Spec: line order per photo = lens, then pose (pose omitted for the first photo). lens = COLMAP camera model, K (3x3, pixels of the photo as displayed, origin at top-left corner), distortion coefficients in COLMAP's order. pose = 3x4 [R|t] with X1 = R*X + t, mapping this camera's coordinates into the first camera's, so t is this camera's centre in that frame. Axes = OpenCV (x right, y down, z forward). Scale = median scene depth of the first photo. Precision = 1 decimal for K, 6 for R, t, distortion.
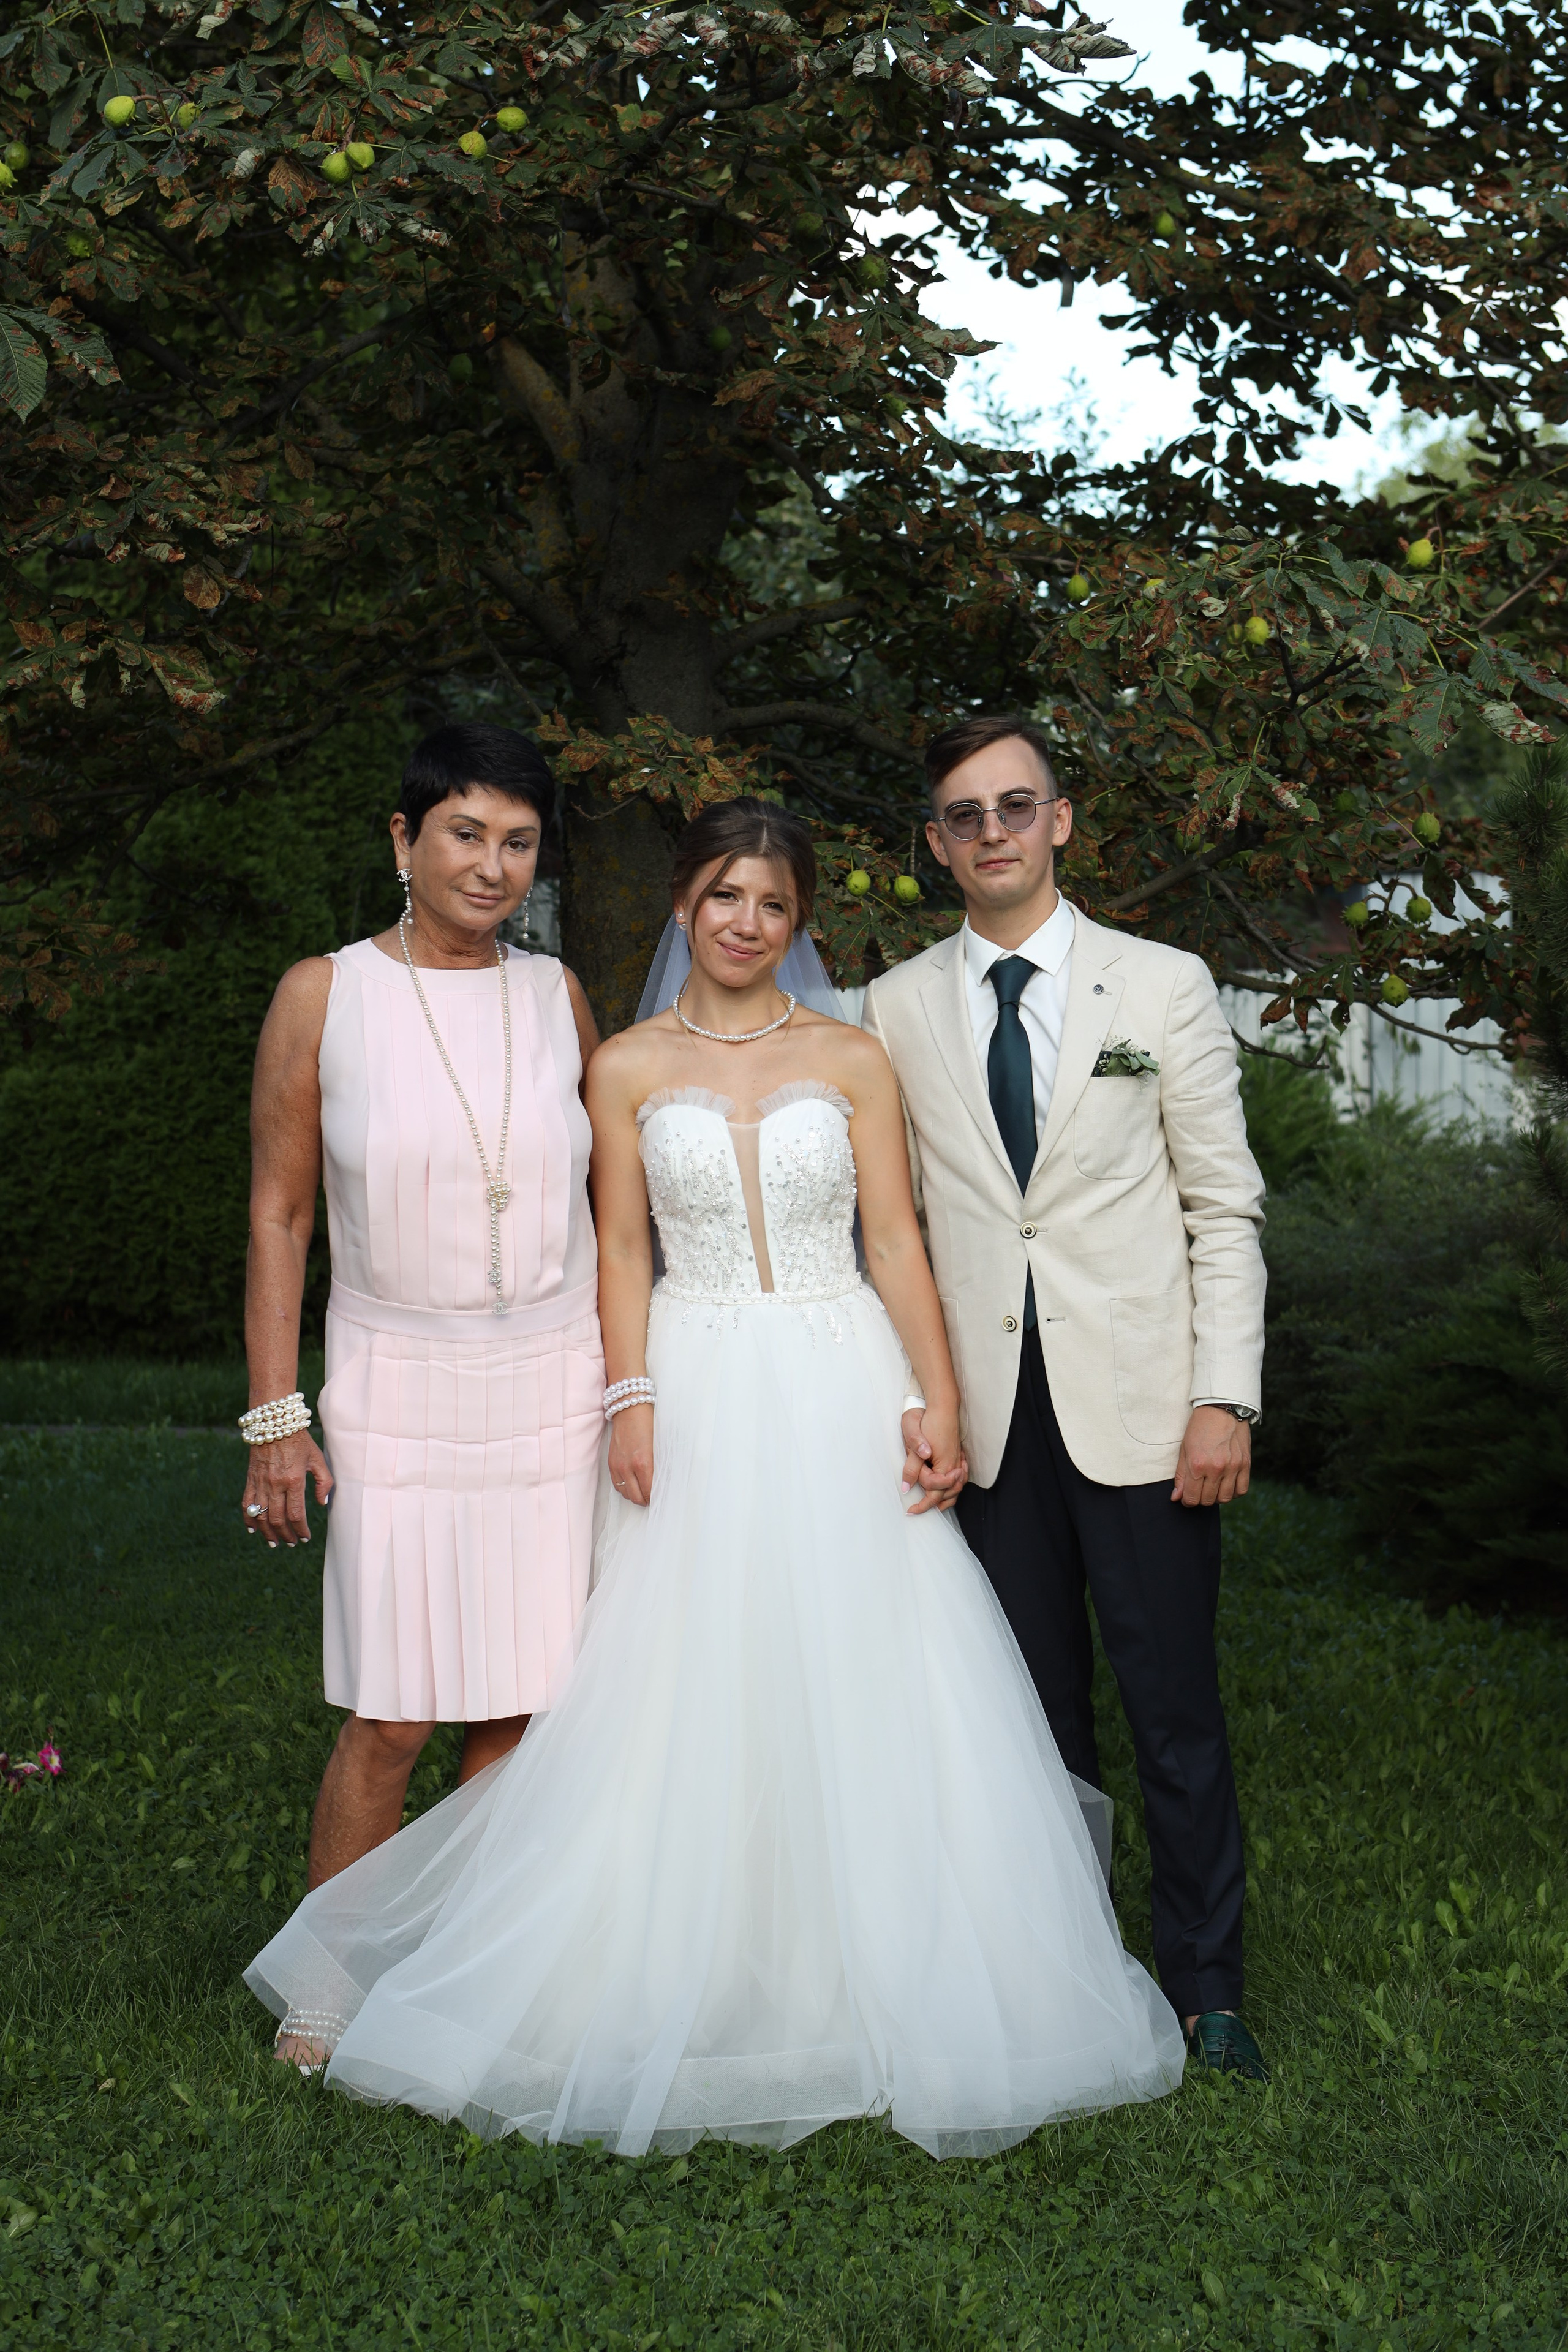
lens RADIAL K [[4131.8, 0, 784.0], [0, 4131.8, 1176.0], [0, 0, 1]] dist [0.198065, -0.267905]
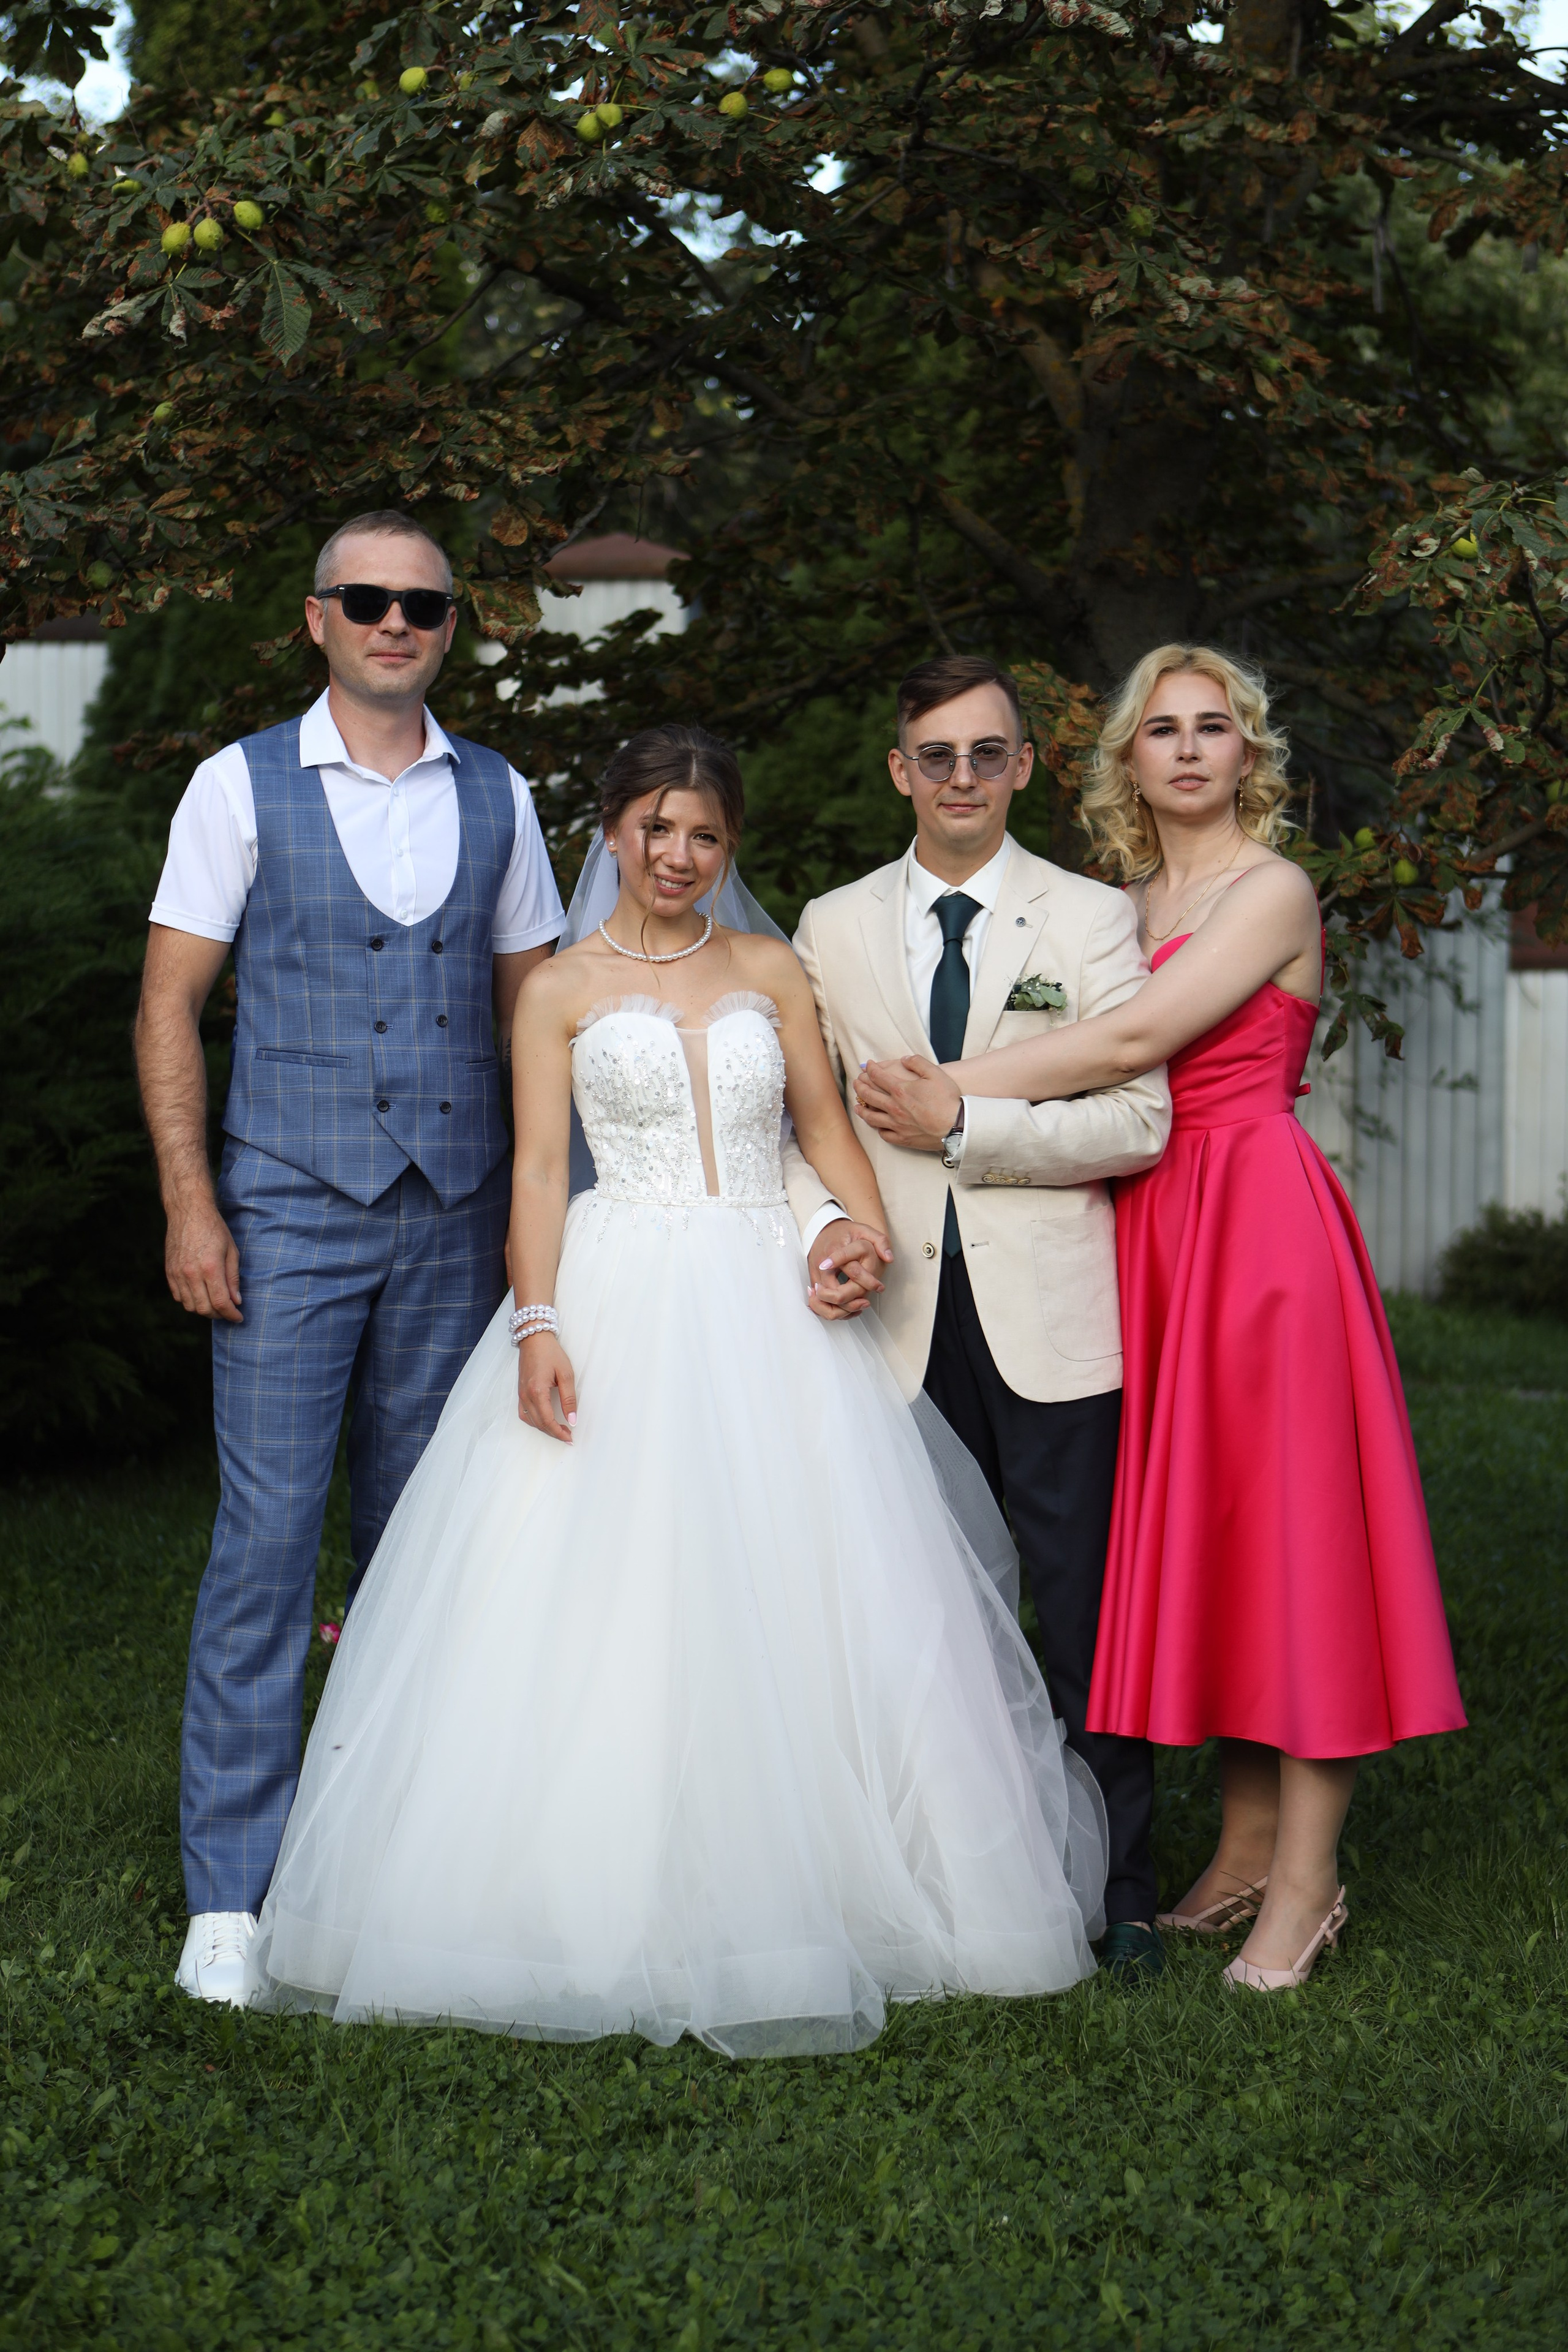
lens RADIAL K [[3879.3, 0, 784.0], [0, 3879.3, 1176.0], [0, 0, 1]] dist [0.107248, -0.084744]
pose [[0.963662, 0.051491, -0.262114, 0.198177], [-0.050150, 0.998672, 0.011809, 0.010796], [0.262374, 0.001765, 0.964965, 0.047379]]
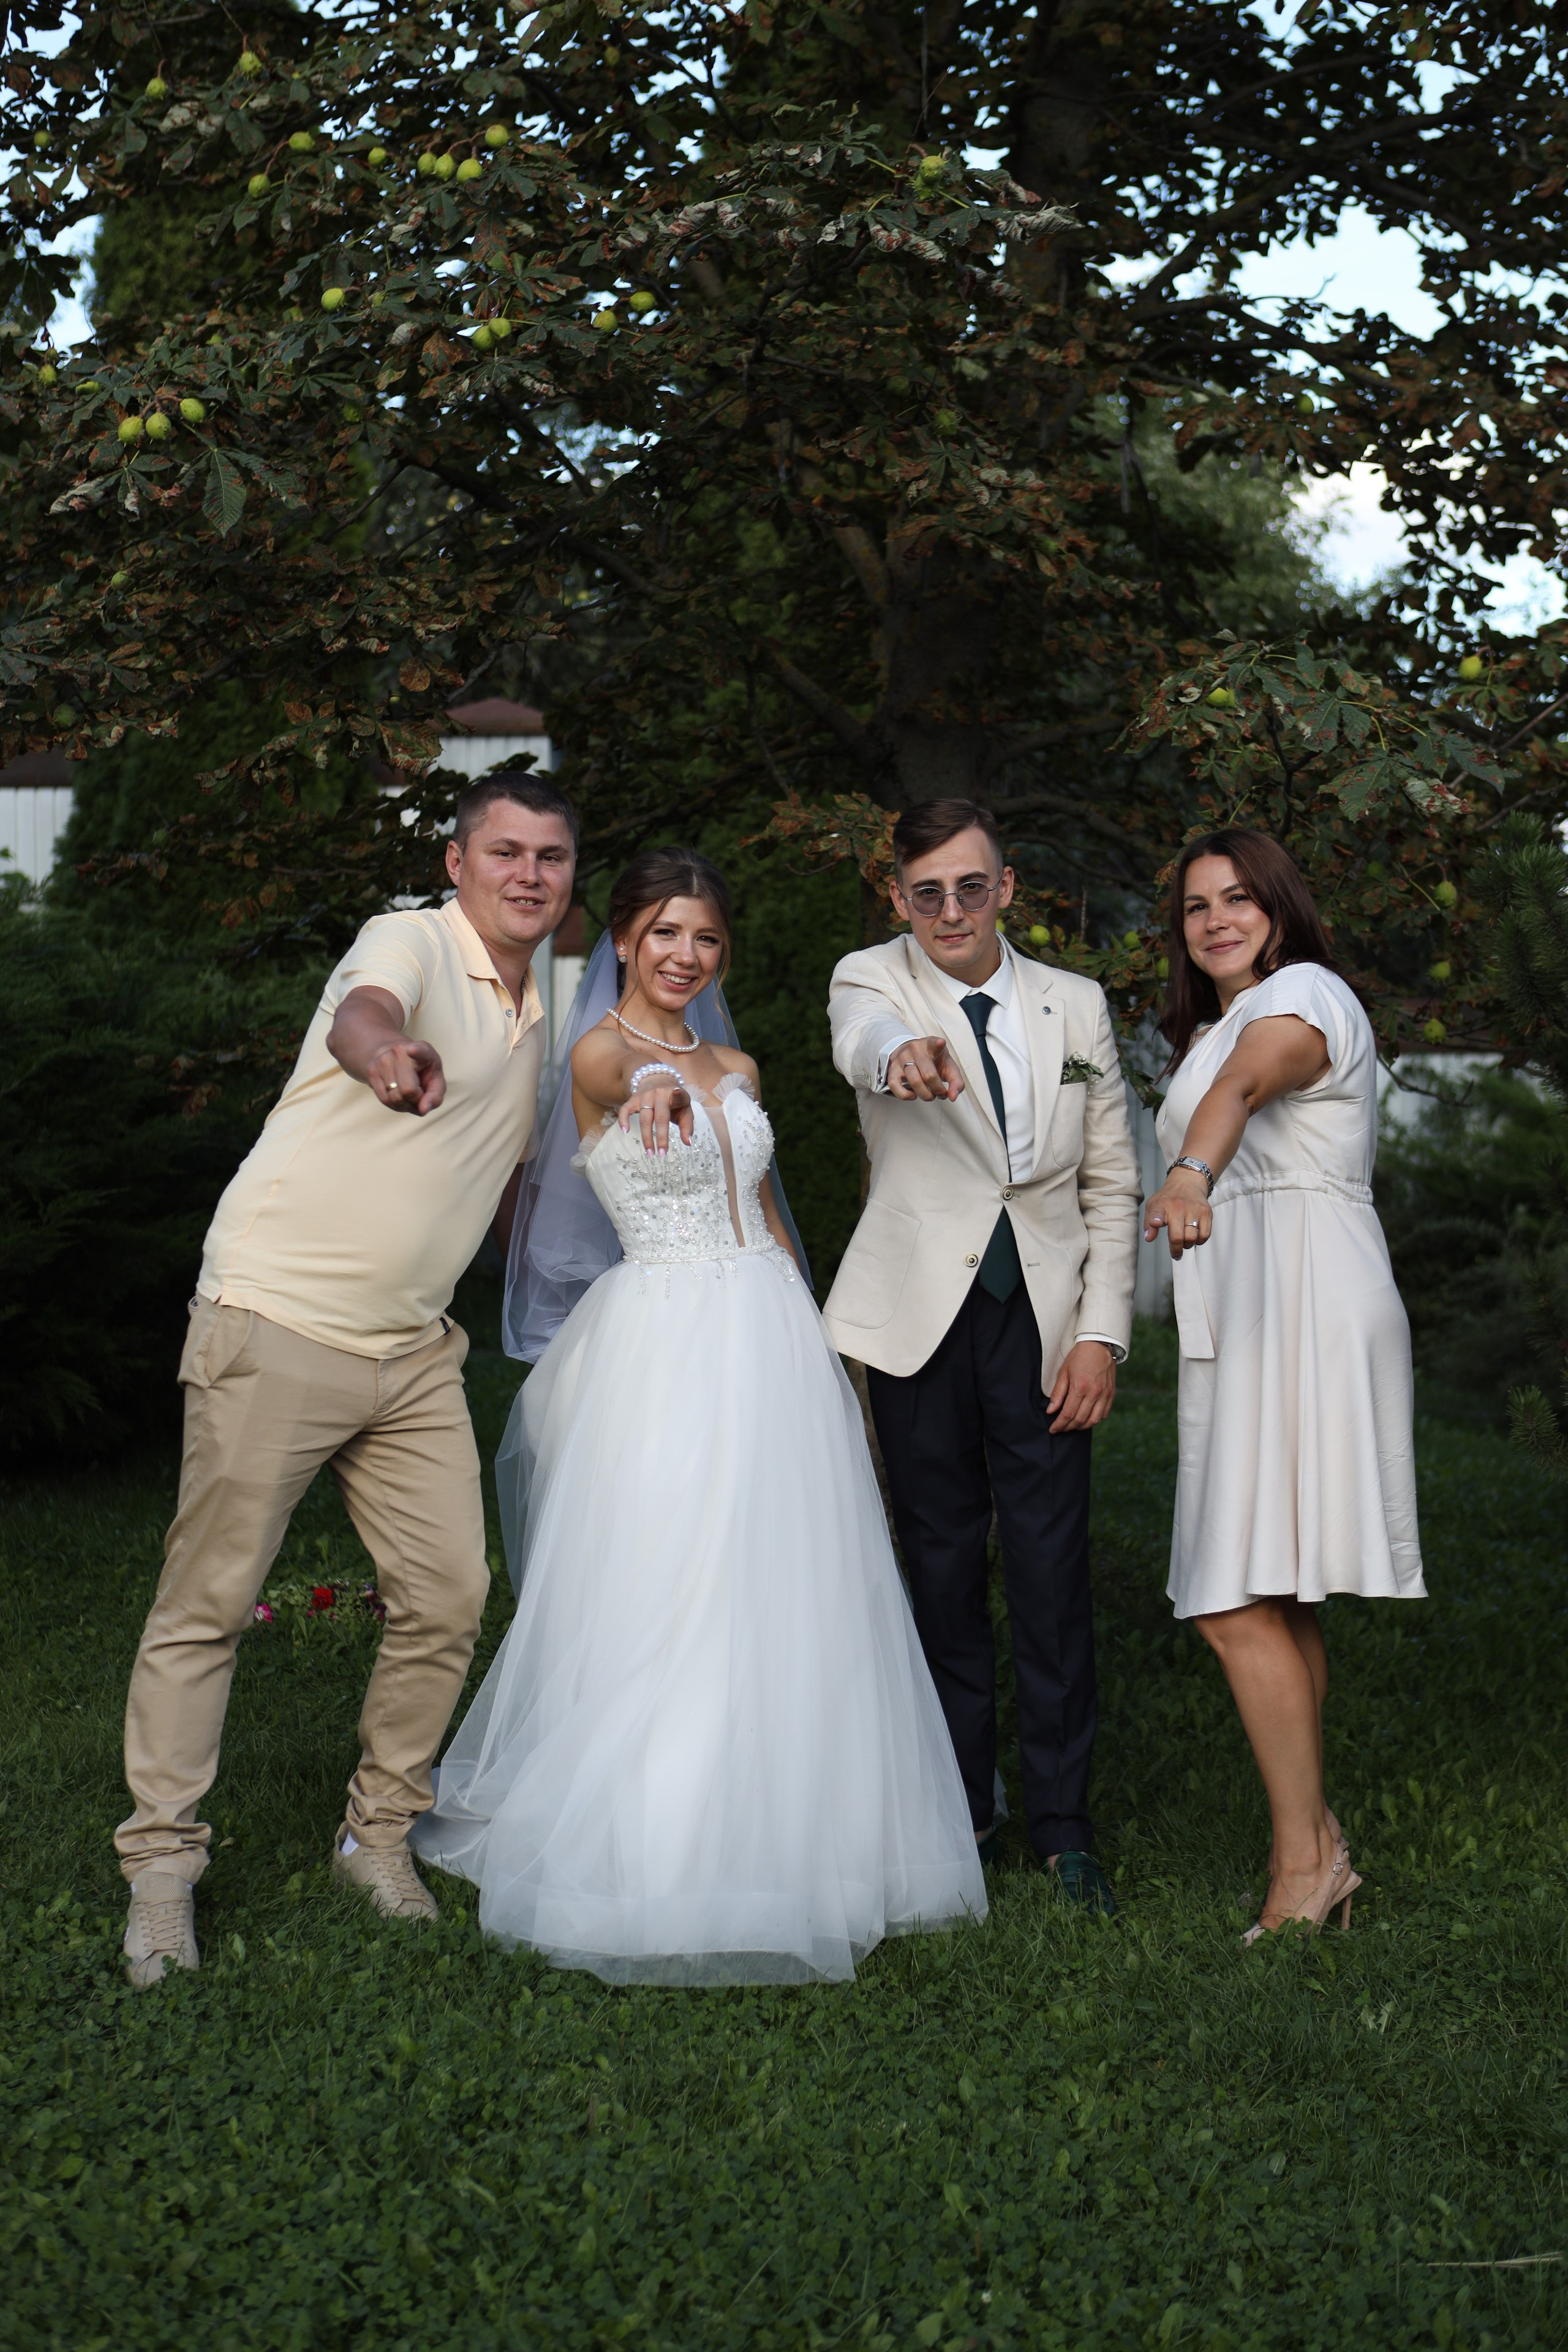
lens RADIAL K [[3121.1, 0, 778.9], [0, 3121.1, 1173.0], [0, 0, 1]] dist [0.002222, 0.085619]
pose [[0.975724, 0.043004, -0.214739, 0.177039], [-0.045429, 0.998947, -0.006367, 0.011217], [0.214239, 0.015968, 0.976651, 0.095408]]
